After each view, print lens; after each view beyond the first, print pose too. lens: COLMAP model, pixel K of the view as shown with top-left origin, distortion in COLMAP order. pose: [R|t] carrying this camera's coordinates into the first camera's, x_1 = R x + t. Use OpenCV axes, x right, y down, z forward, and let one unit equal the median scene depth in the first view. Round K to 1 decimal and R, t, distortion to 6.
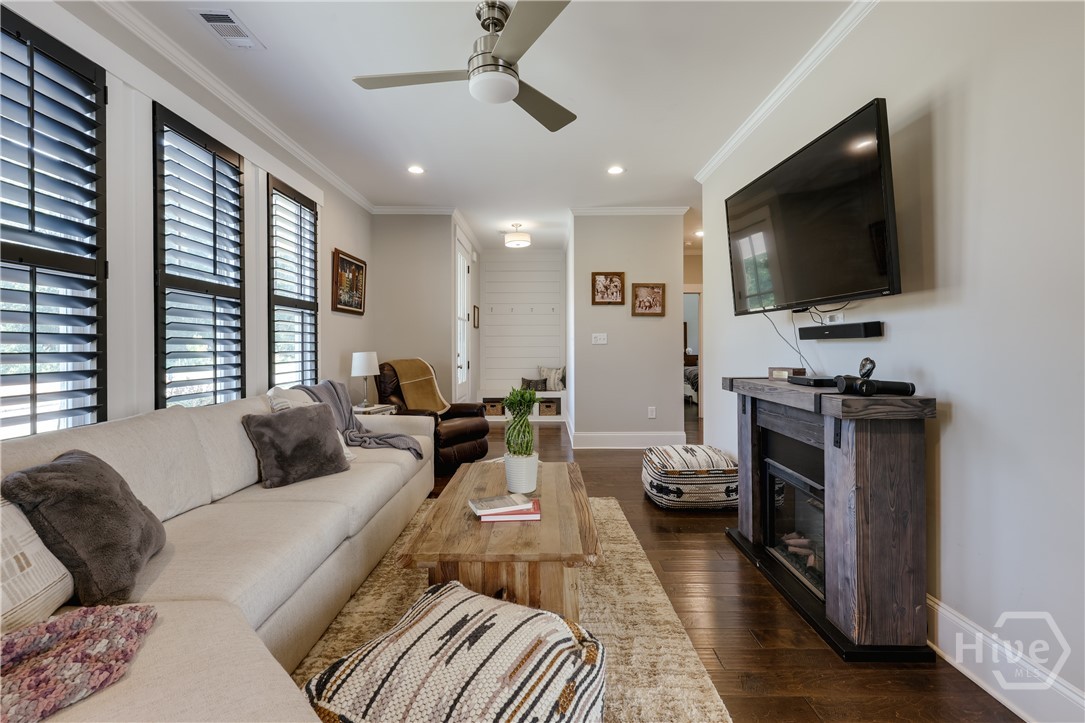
lens RADIAL K [[485.4, 0, 535.0], [0, 485.4, 346.6], [0, 0, 1]] dist [0.002393, -0.000154]
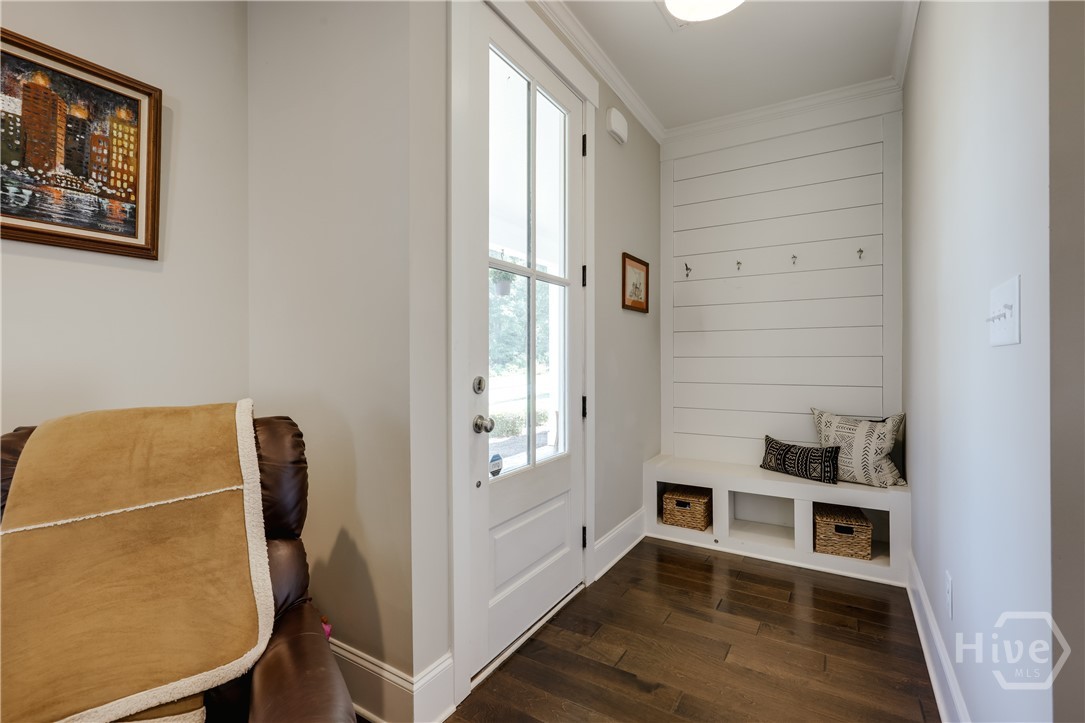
lens RADIAL K [[485.4, 0, 543.1], [0, 485.4, 364.5], [0, 0, 1]] dist [0.002393, -0.000154]
pose [[0.853132, 0.002056, -0.521691, 0.062054], [0.005179, 0.999910, 0.012410, 0.003061], [0.521669, -0.013289, 0.853044, 1.470660]]
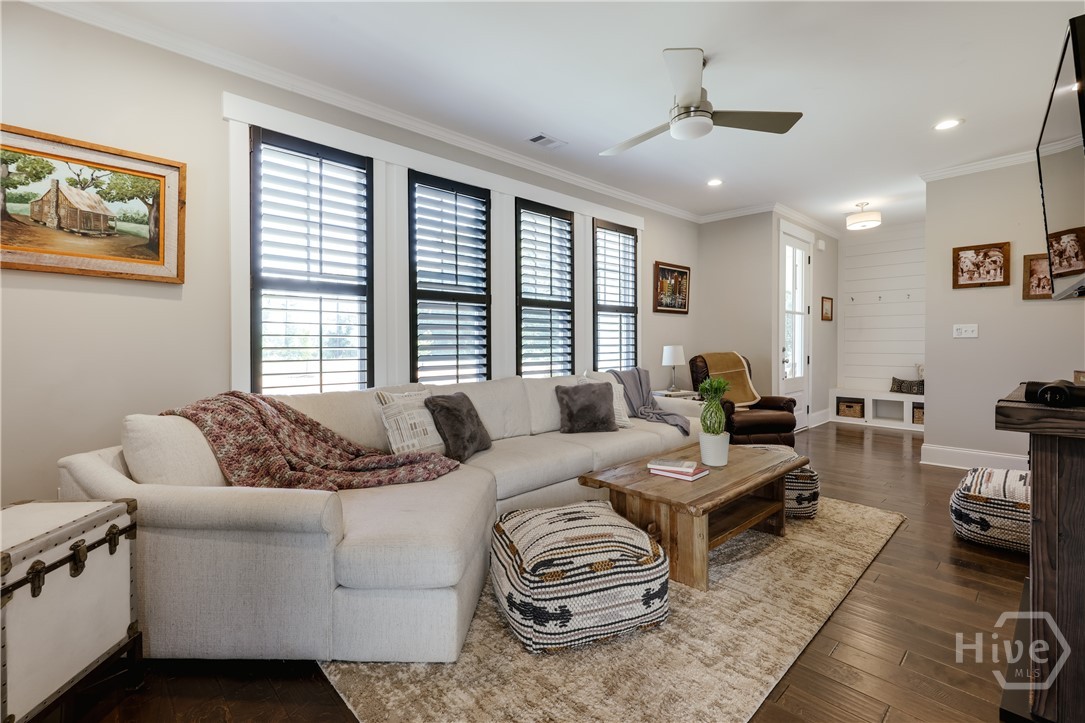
lens RADIAL K [[485.4, 0, 540.7], [0, 485.4, 347.6], [0, 0, 1]] dist [0.002393, -0.000154]
pose [[0.684881, 0.010568, -0.728578, 0.438322], [0.001136, 0.999878, 0.015572, -0.003804], [0.728654, -0.011493, 0.684785, -0.088385]]
